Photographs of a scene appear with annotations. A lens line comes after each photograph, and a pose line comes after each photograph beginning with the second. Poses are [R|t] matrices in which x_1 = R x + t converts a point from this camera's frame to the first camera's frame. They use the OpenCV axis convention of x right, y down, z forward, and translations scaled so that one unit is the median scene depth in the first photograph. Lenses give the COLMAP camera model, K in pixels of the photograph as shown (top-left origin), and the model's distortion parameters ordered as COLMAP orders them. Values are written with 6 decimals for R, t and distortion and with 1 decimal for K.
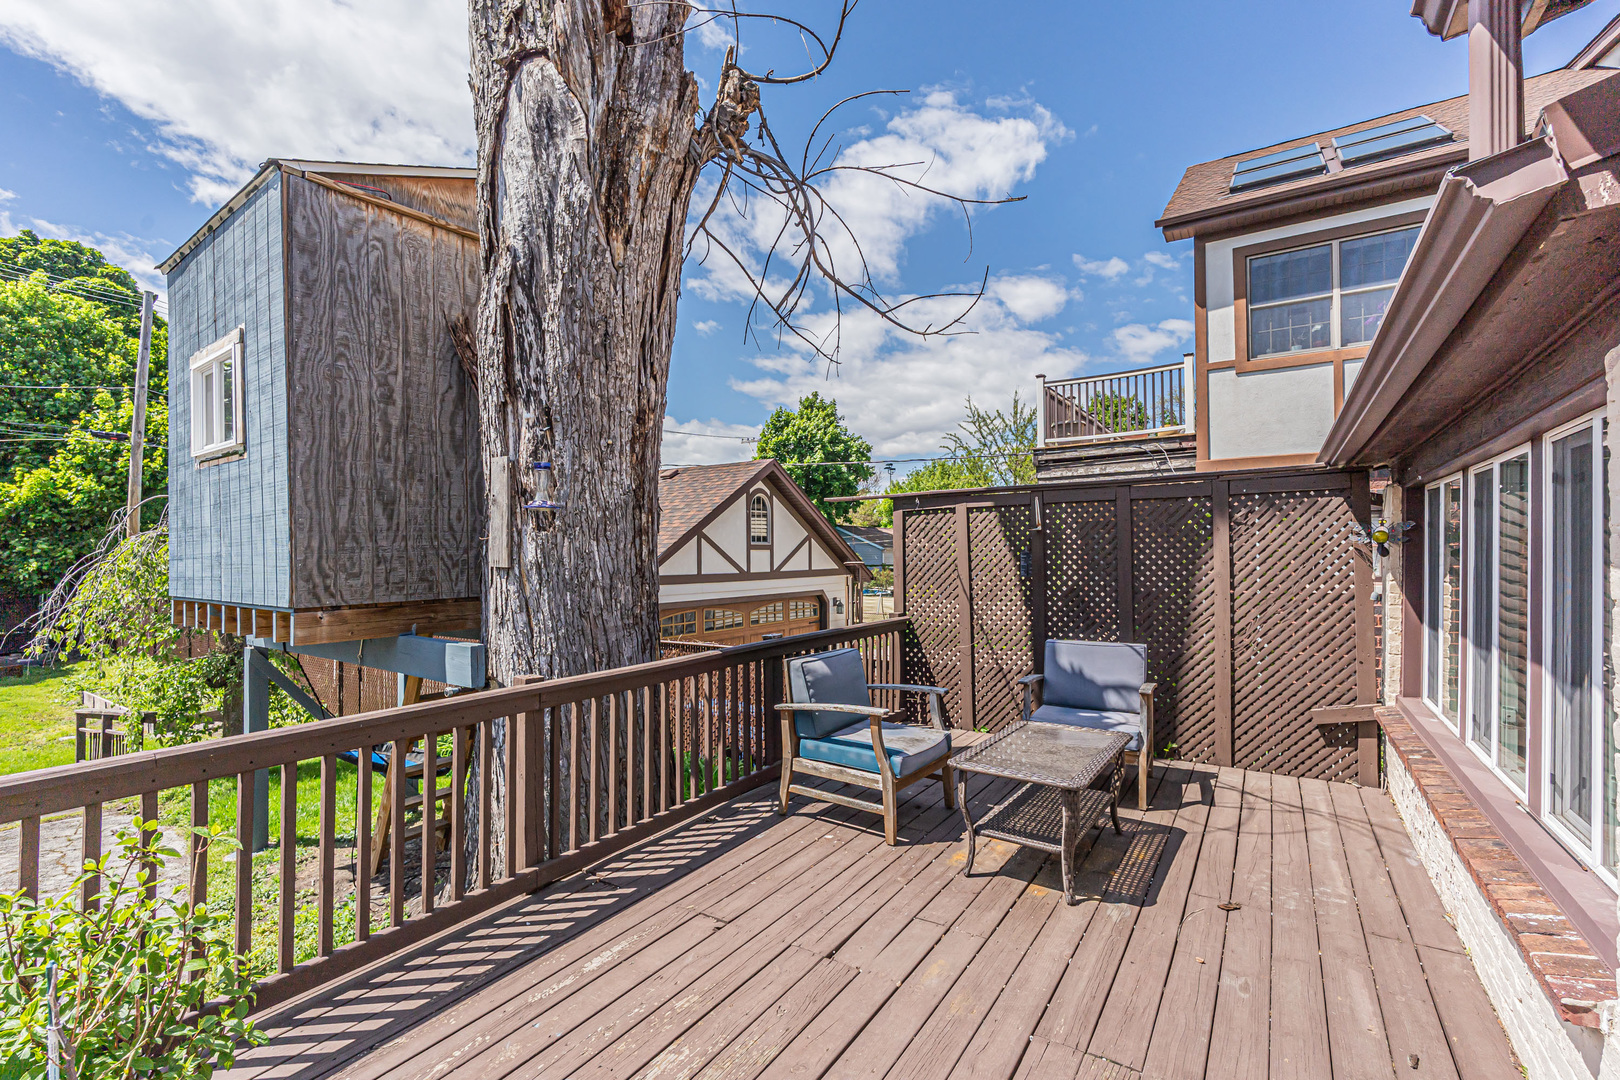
lens RADIAL K [[707.7, 0, 777.3], [0, 707.7, 545.7], [0, 0, 1]] dist [0.001321, -0.000739]
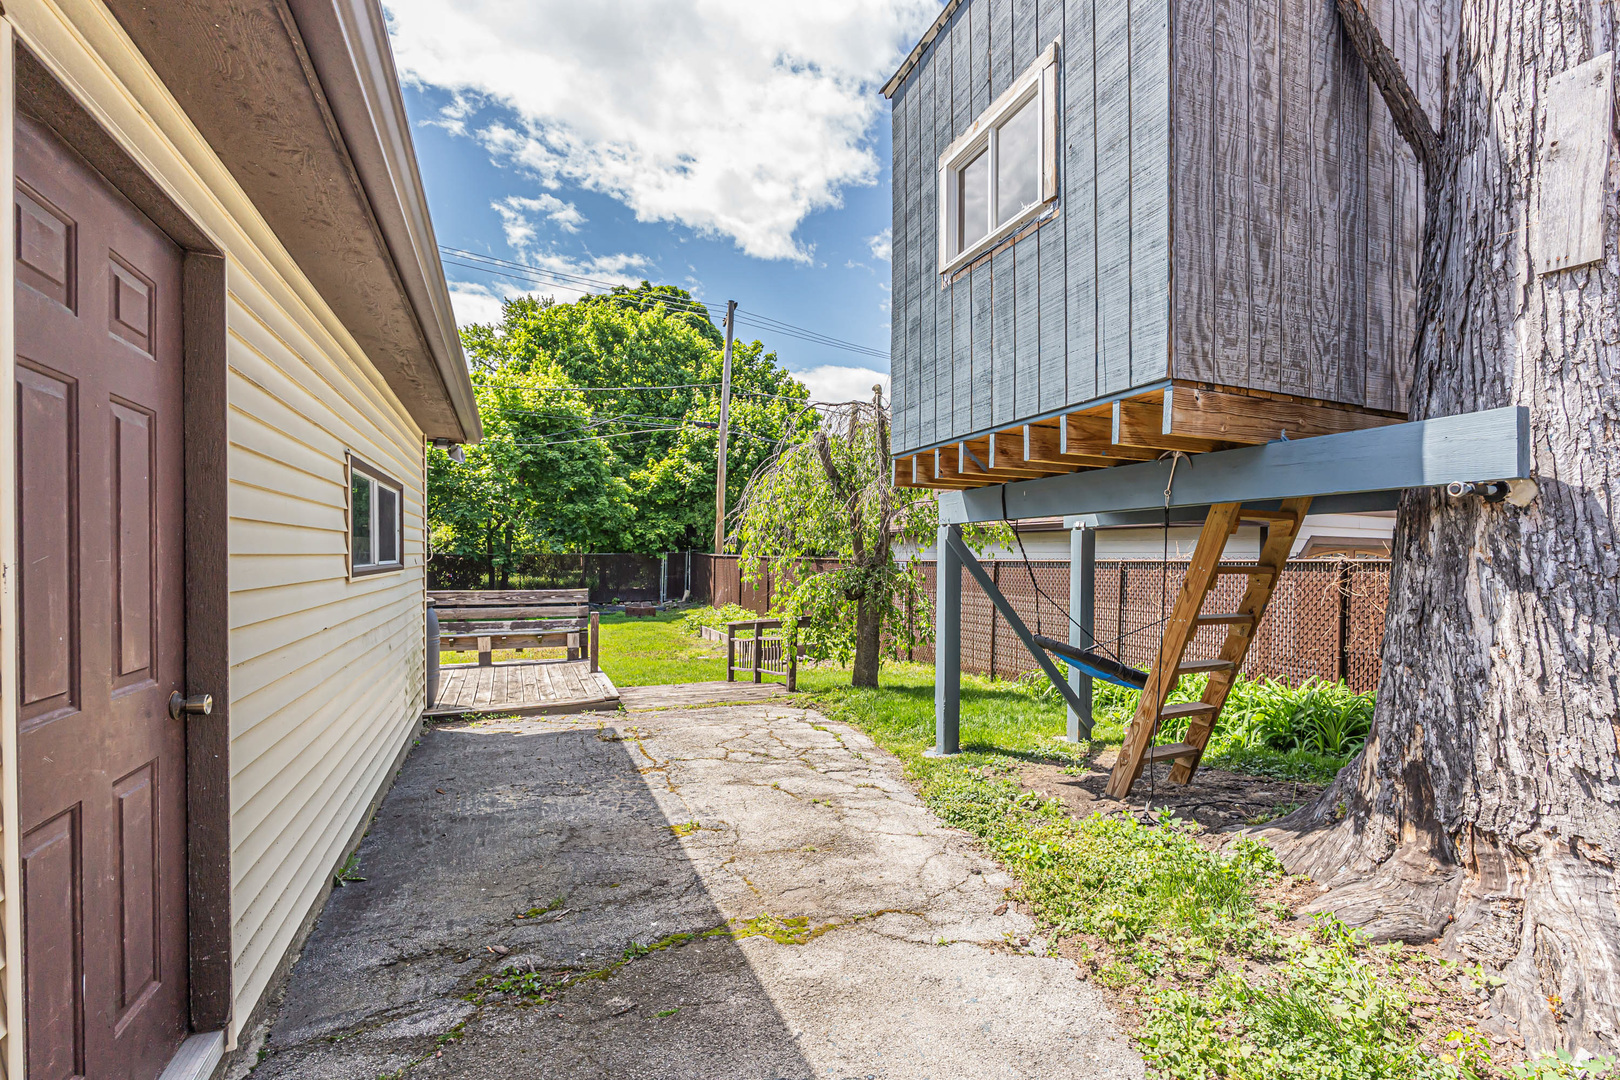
lens RADIAL K [[707.7, 0, 892.9], [0, 707.7, 567.9], [0, 0, 1]] dist [0.001321, -0.000739]
pose [[0.895920, 0.023146, -0.443613, -0.576131], [-0.008690, 0.999364, 0.034593, 0.237091], [0.444131, -0.027138, 0.895551, 0.231558]]
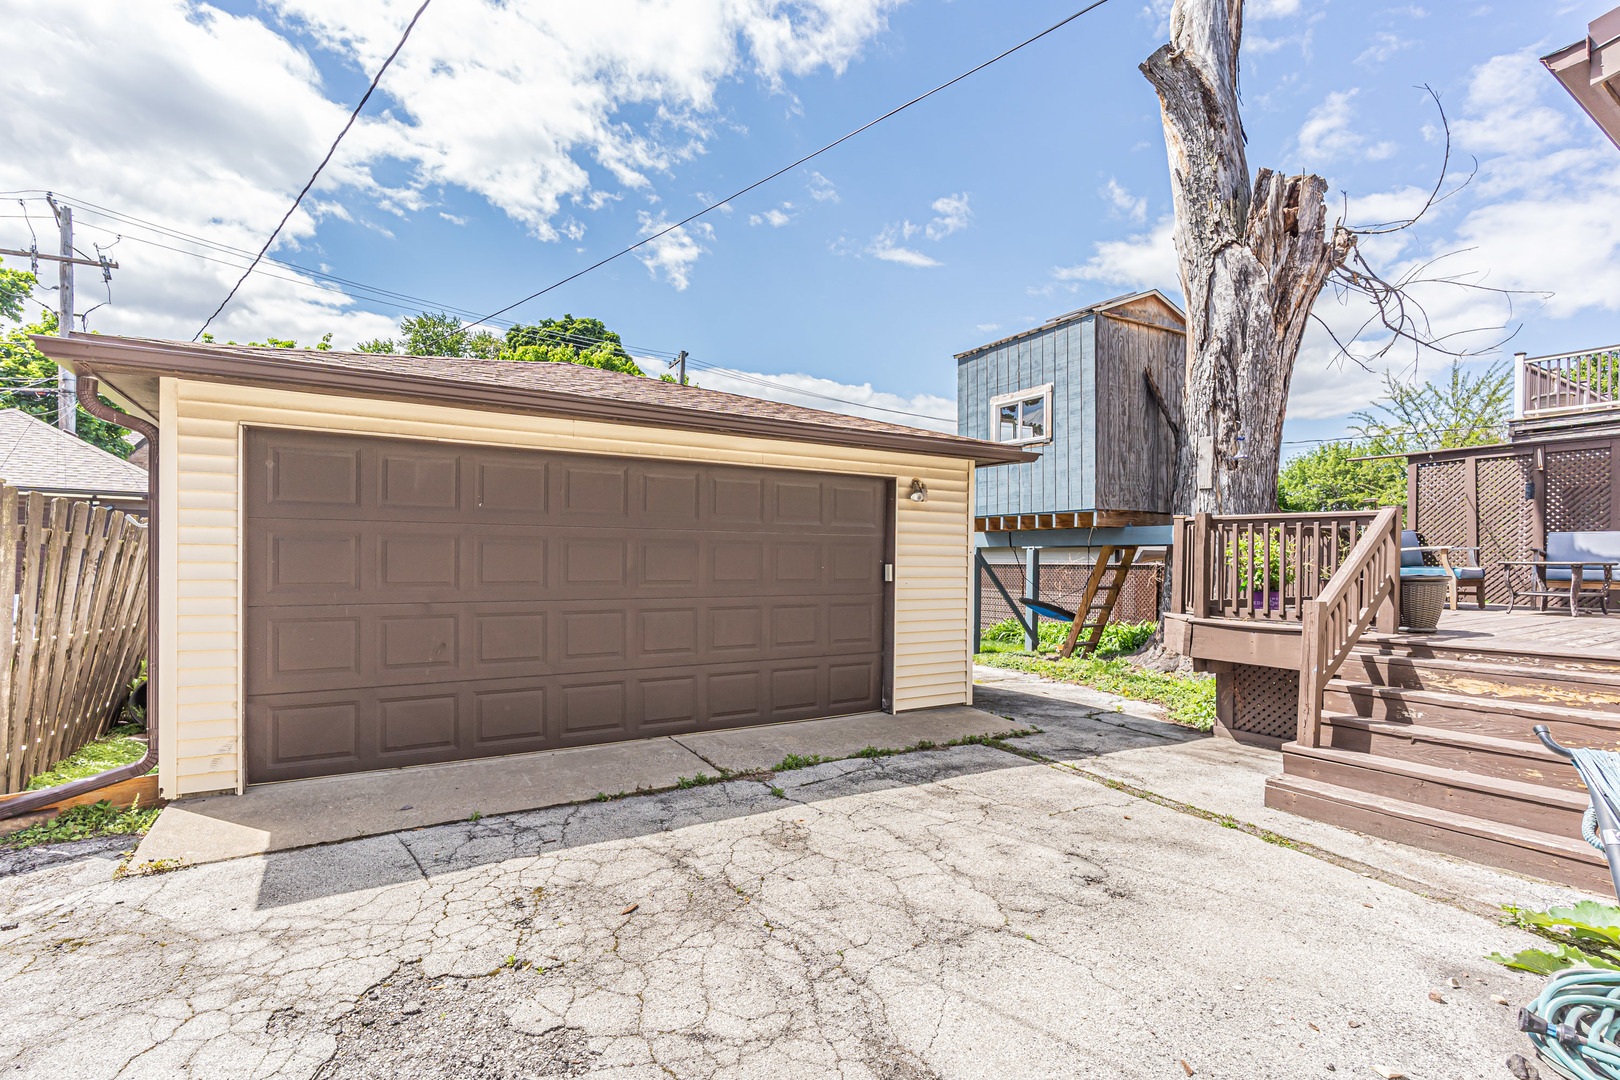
lens RADIAL K [[707.7, 0, 762.0], [0, 707.7, 561.6], [0, 0, 1]] dist [0.001321, -0.000739]
pose [[0.909110, 0.020490, -0.416052, -0.664473], [-0.011945, 0.999661, 0.023131, 0.203201], [0.416385, -0.016059, 0.909047, -1.401921]]
